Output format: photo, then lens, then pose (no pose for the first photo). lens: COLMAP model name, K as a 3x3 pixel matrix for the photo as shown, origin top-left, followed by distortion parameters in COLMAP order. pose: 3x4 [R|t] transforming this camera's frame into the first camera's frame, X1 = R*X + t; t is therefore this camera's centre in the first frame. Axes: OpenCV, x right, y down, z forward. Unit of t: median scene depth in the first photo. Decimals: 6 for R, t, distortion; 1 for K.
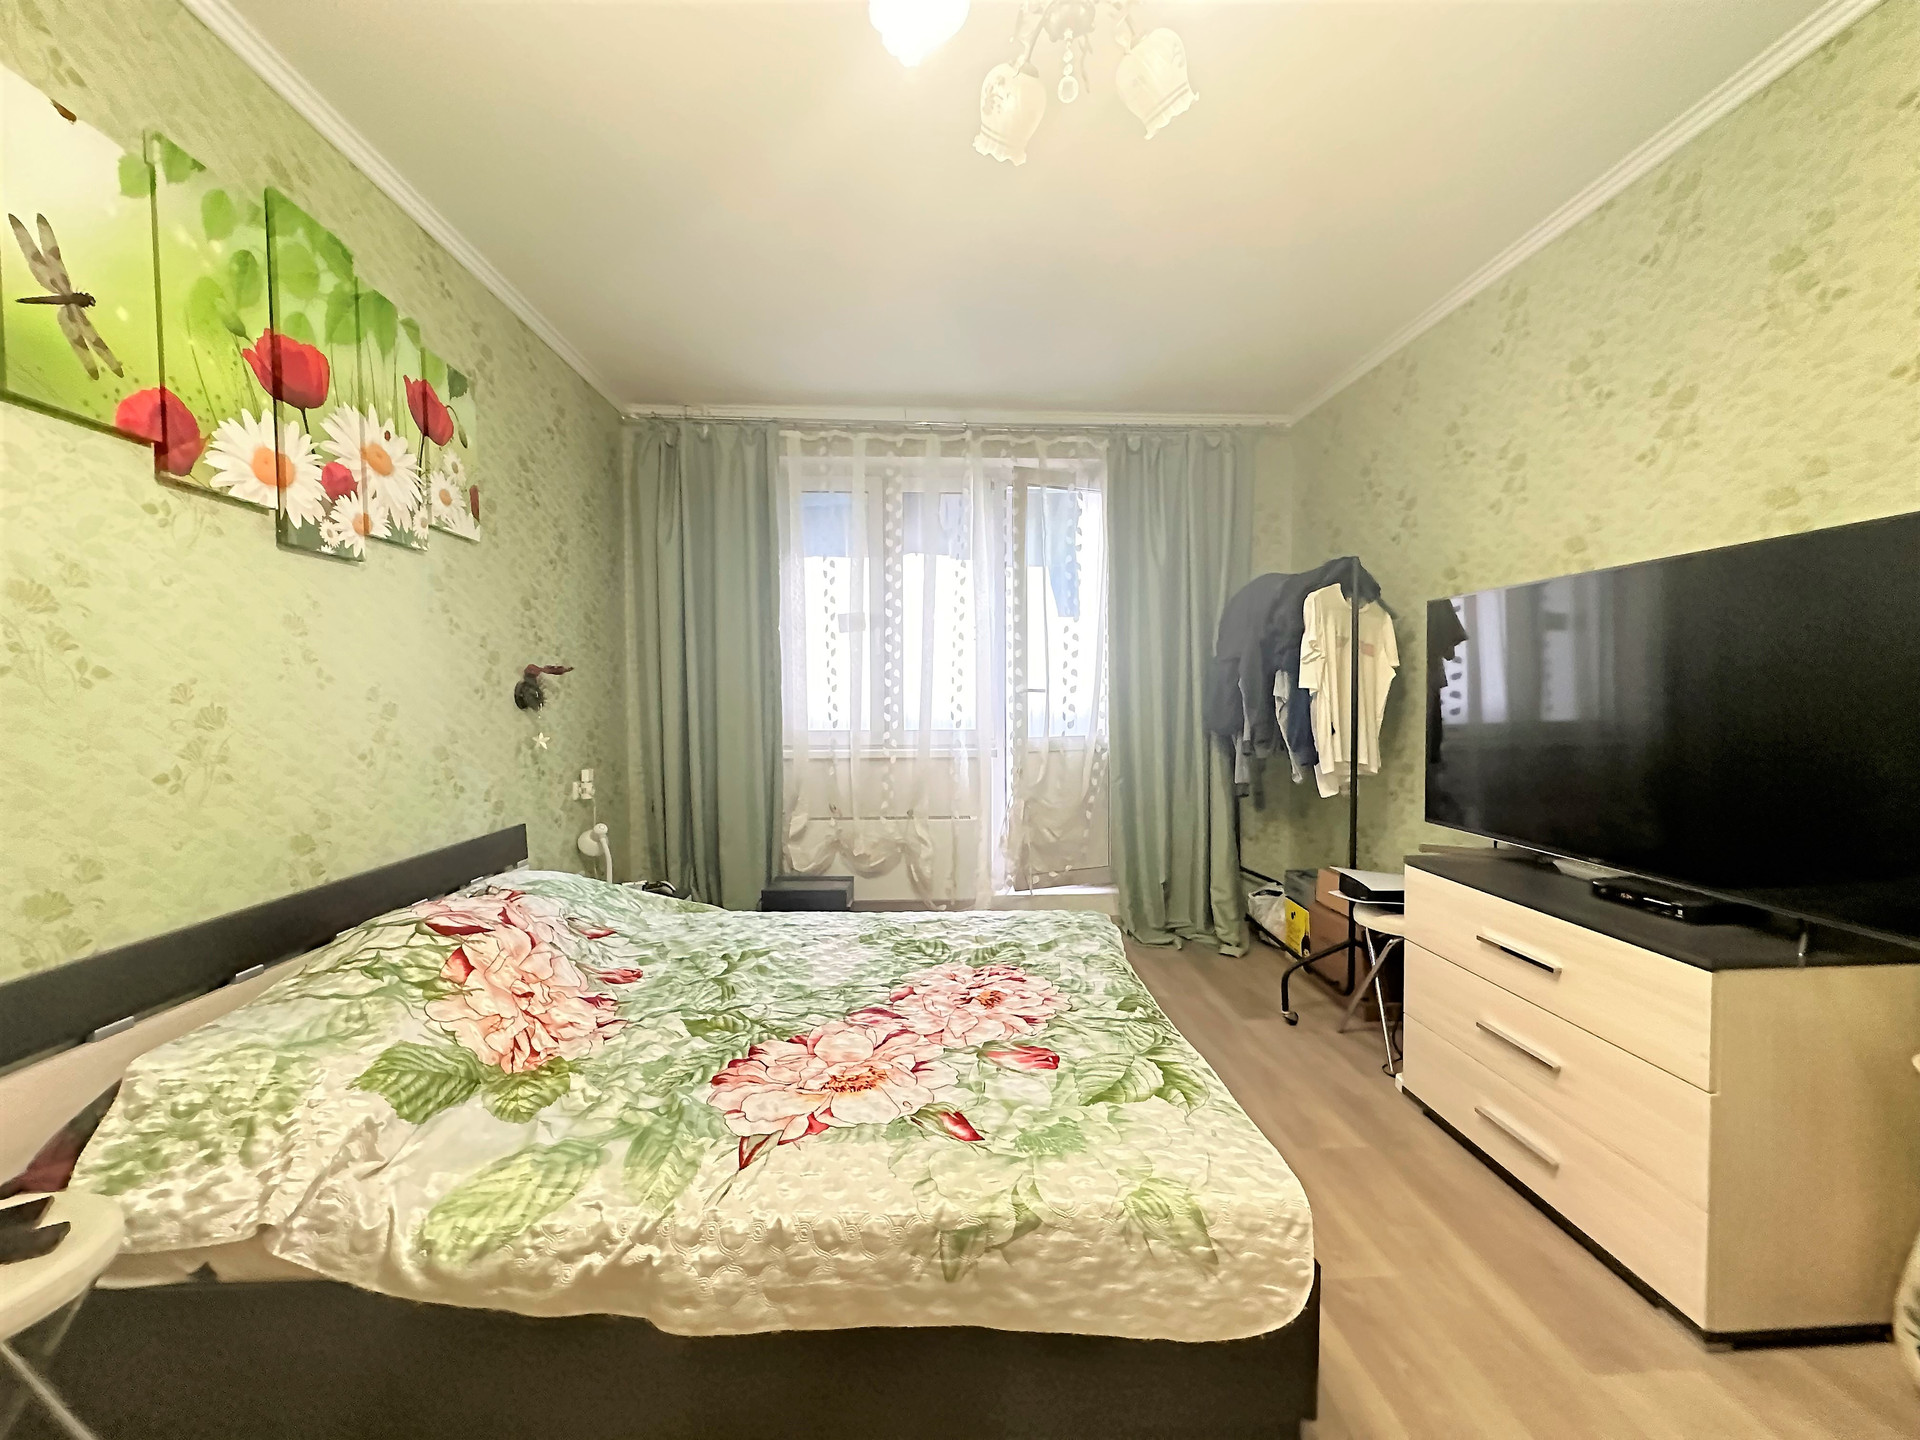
lens RADIAL K [[767.8, 0, 960.4], [0, 767.8, 719.9], [0, 0, 1]] dist [-0.003142, 0.000272]
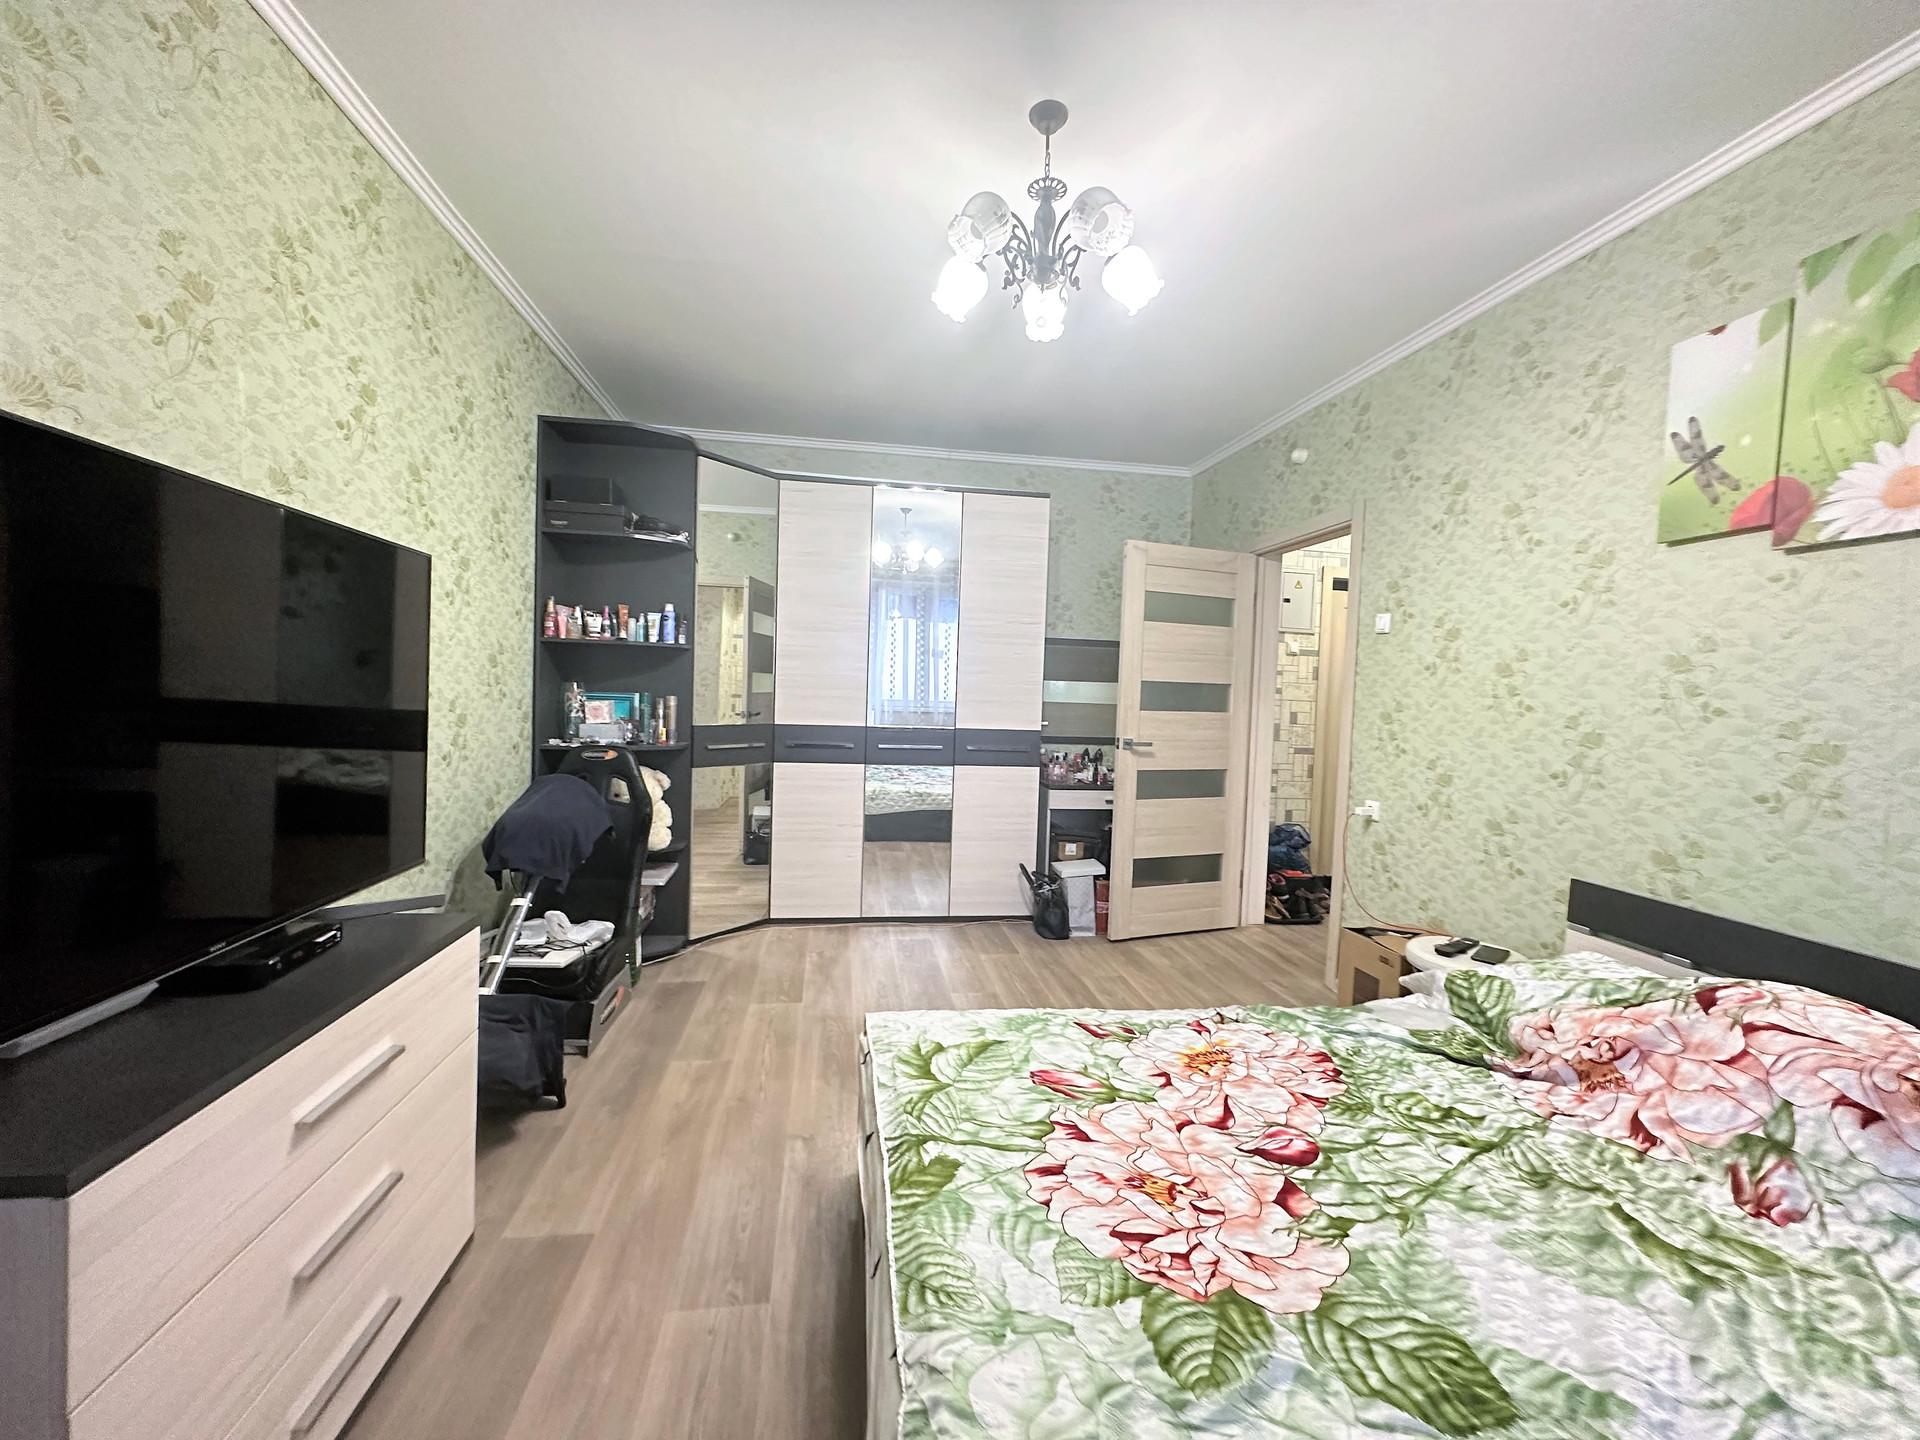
lens RADIAL K [[767.8, 0, 958.7], [0, 767.8, 719.0], [0, 0, 1]] dist [-0.003142, 0.000272]
pose [[-0.993503, -0.028348, -0.110223, 0.358940], [-0.035641, 0.997263, 0.064771, -0.082457], [0.108085, 0.068279, -0.991794, 2.037123]]
